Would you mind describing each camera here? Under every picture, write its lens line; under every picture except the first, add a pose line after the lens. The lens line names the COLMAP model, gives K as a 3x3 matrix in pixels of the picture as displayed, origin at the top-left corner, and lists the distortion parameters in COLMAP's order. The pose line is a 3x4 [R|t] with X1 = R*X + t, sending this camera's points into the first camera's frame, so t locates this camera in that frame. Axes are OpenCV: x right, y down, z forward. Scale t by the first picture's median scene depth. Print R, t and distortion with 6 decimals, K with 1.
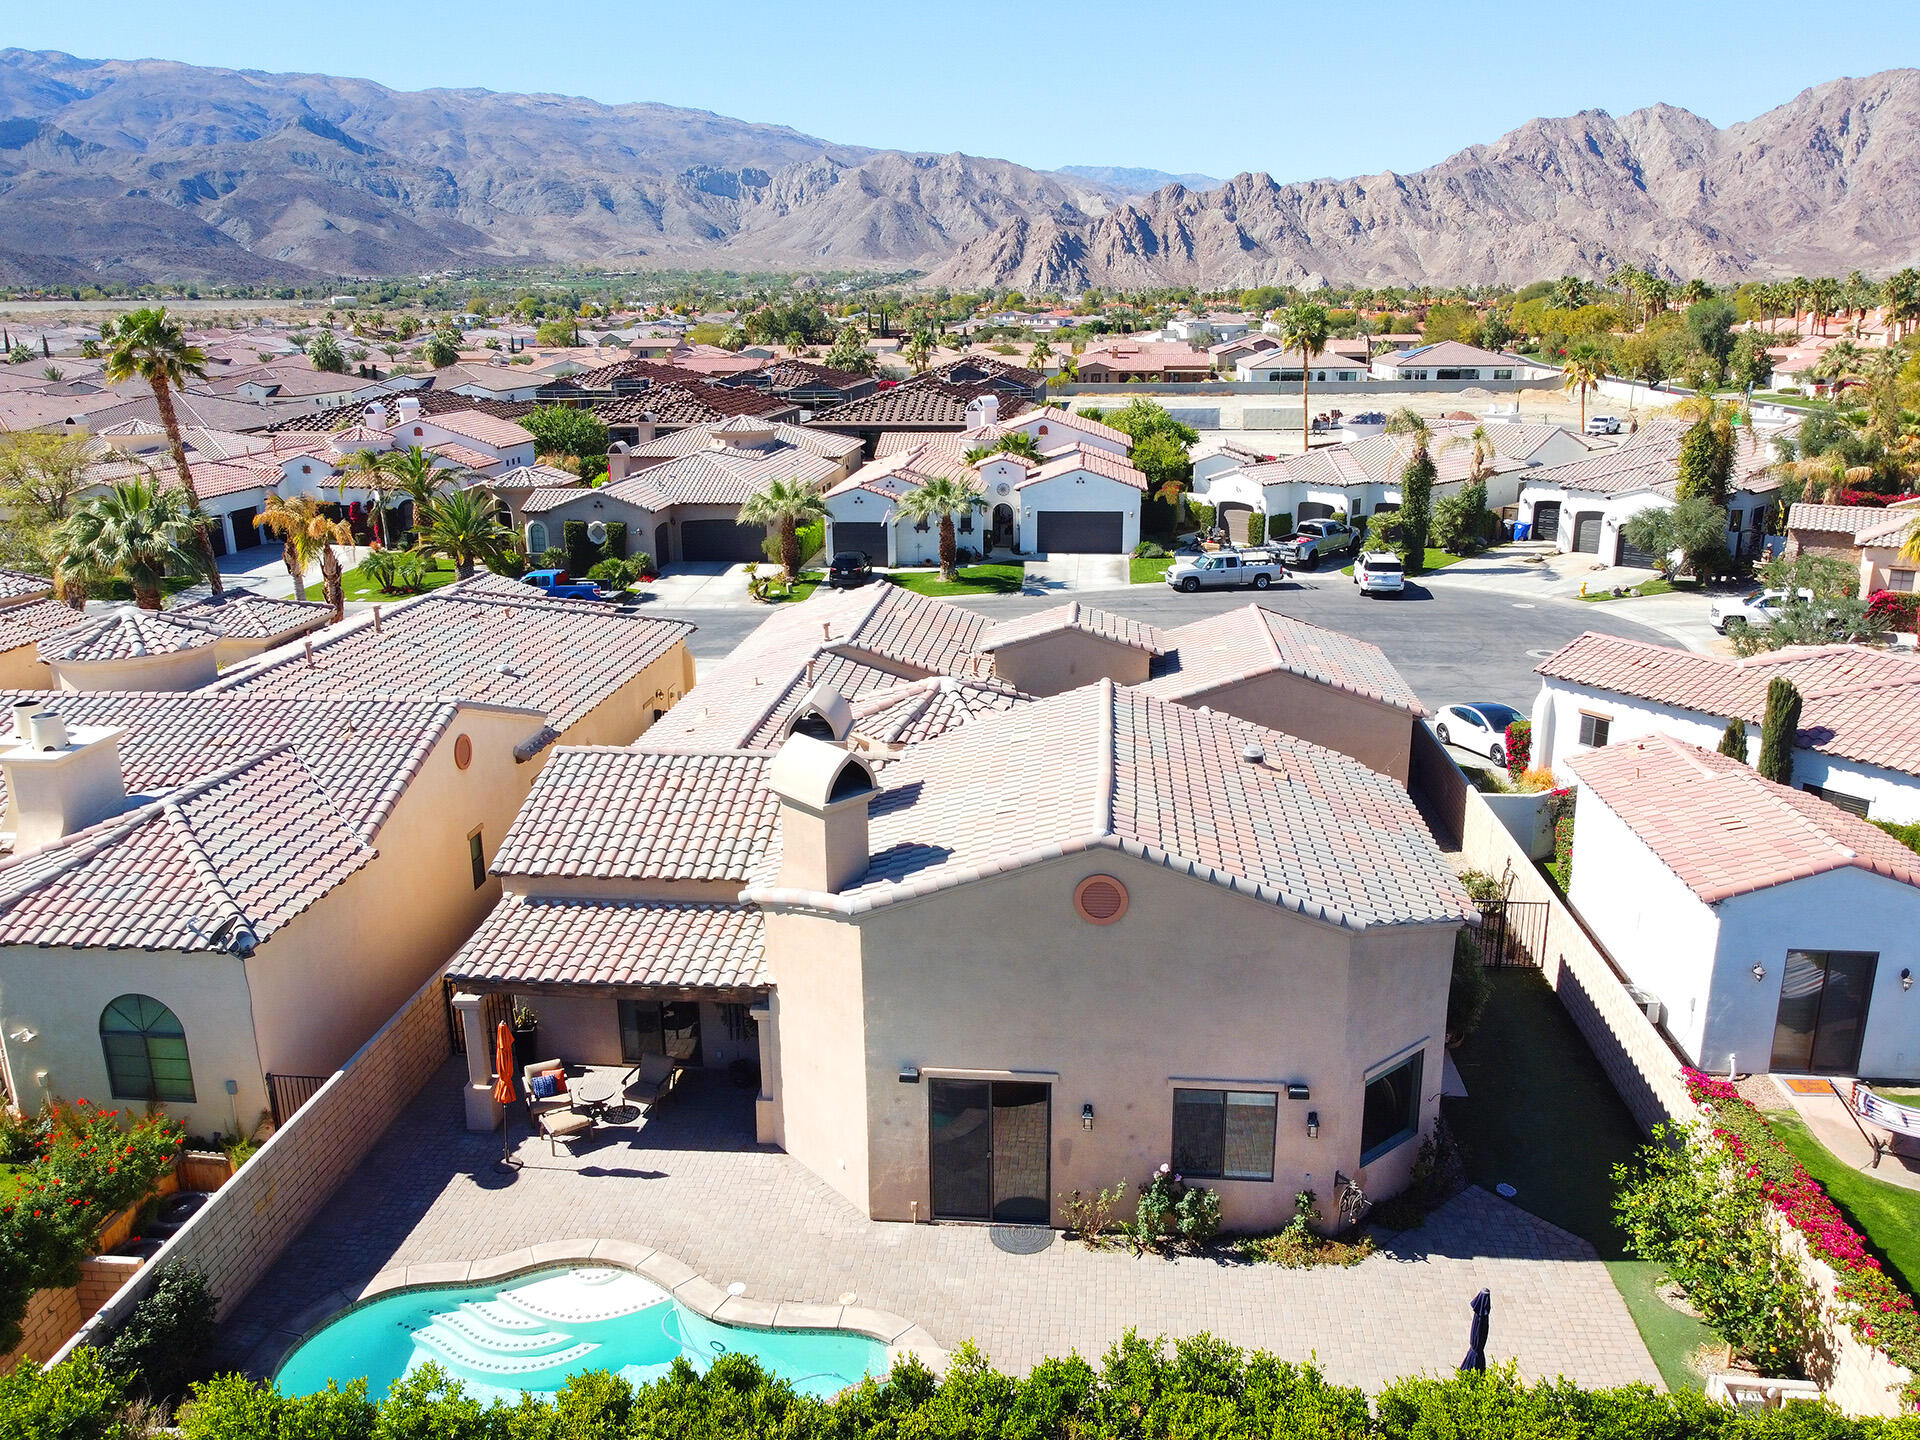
lens RADIAL K [[1457.2, 0, 974.0], [0, 1457.2, 718.6], [0, 0, 1]] dist [-0.001967, 0.000641]
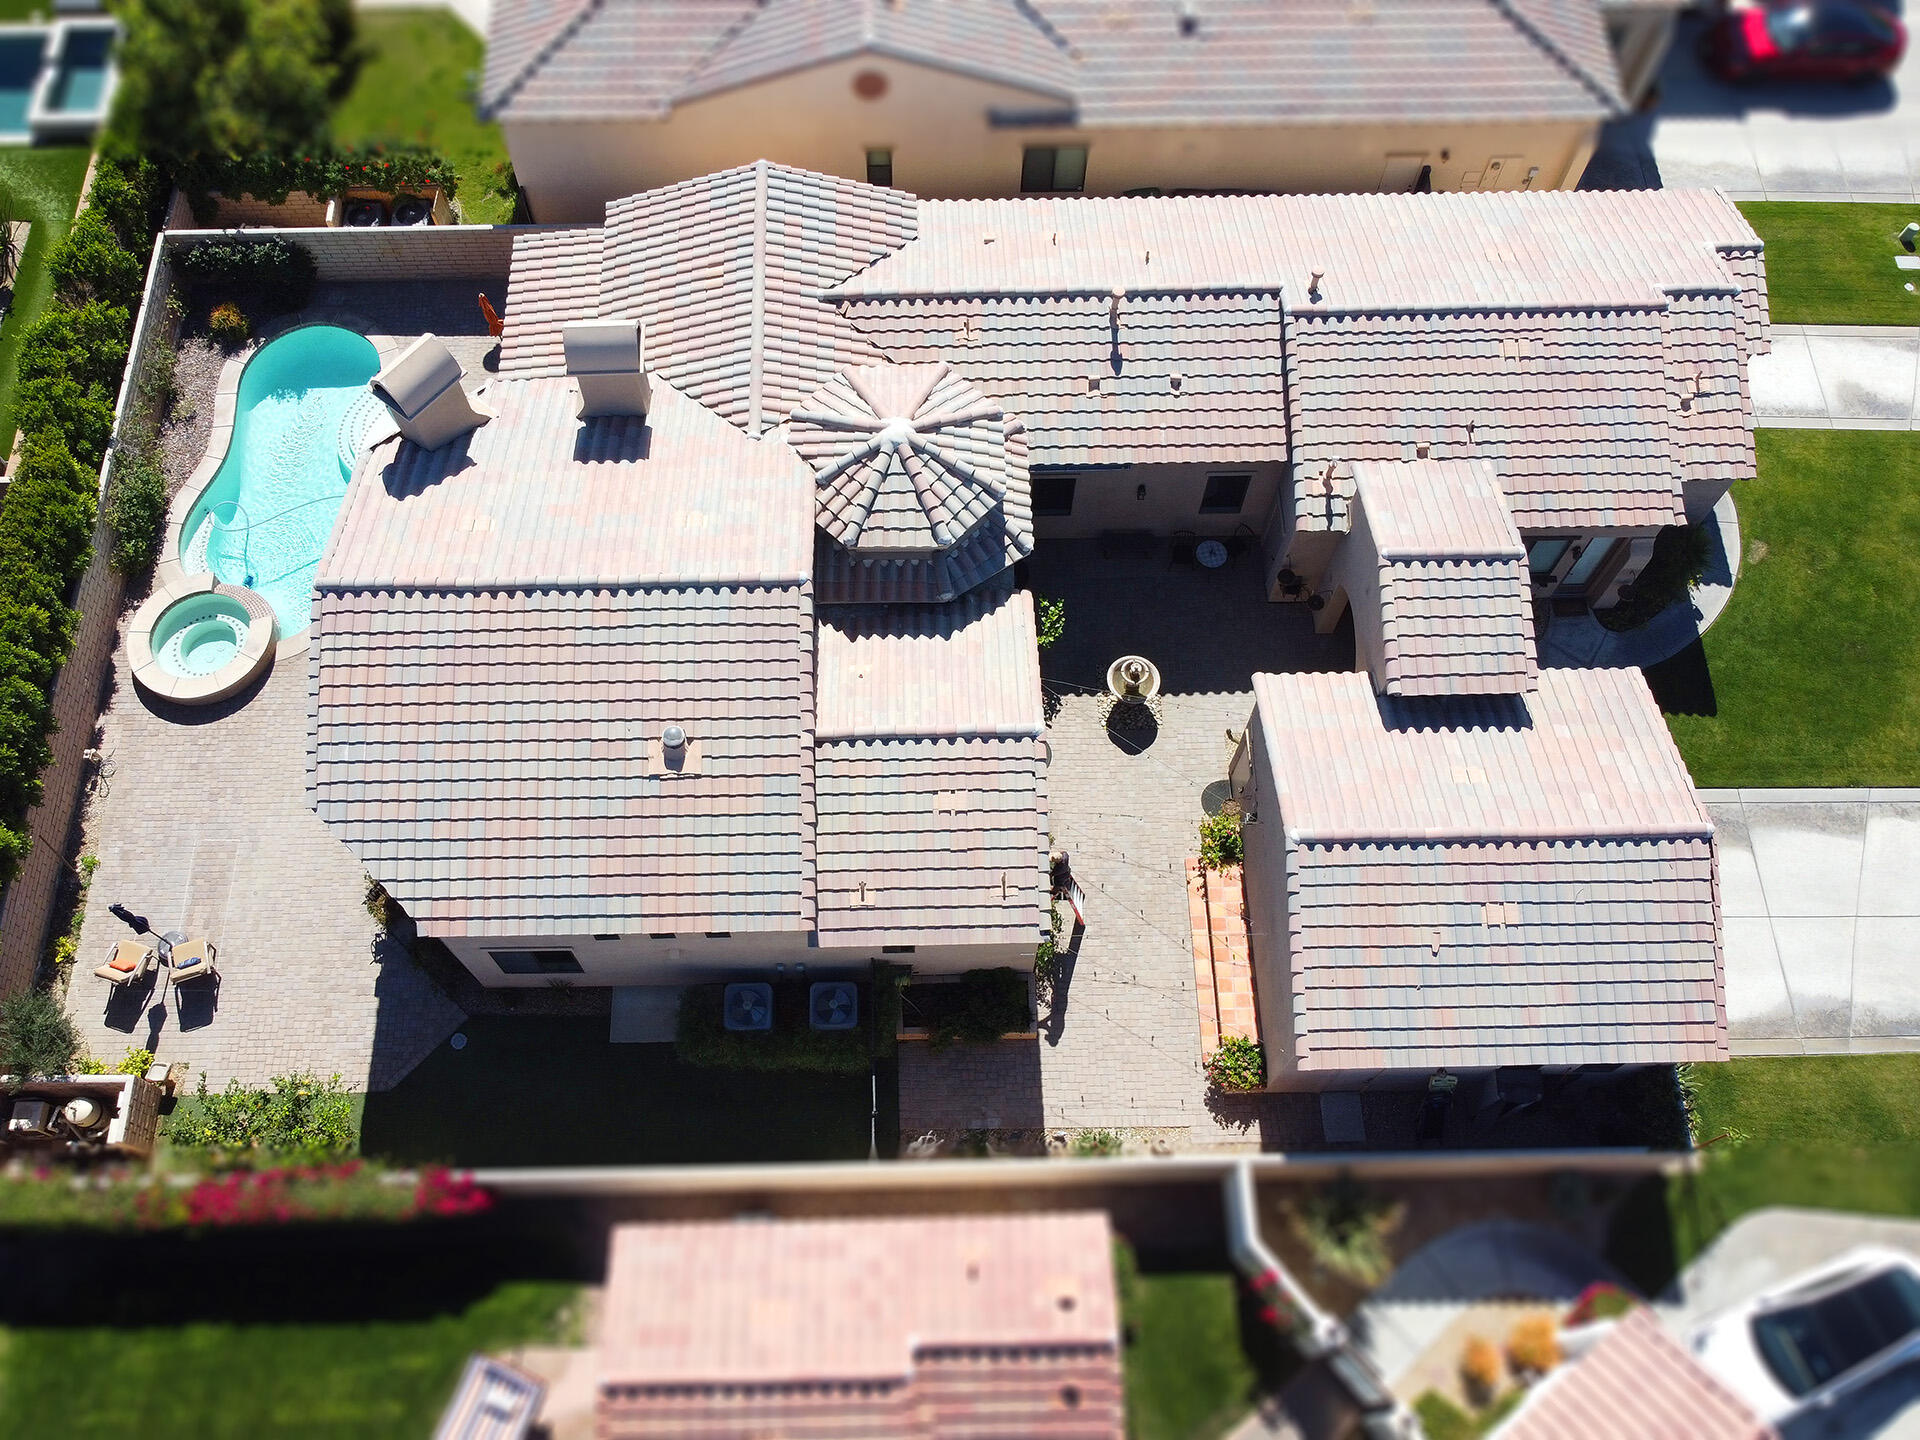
lens RADIAL K [[1666.4, 0, 935.2], [0, 1666.4, 694.8], [0, 0, 1]] dist [0.003429, -0.007148]
pose [[0.109418, 0.897321, -0.427601, 0.233245], [-0.276094, 0.440692, 0.854144, -0.344663], [0.954882, 0.024599, 0.295964, 0.301143]]
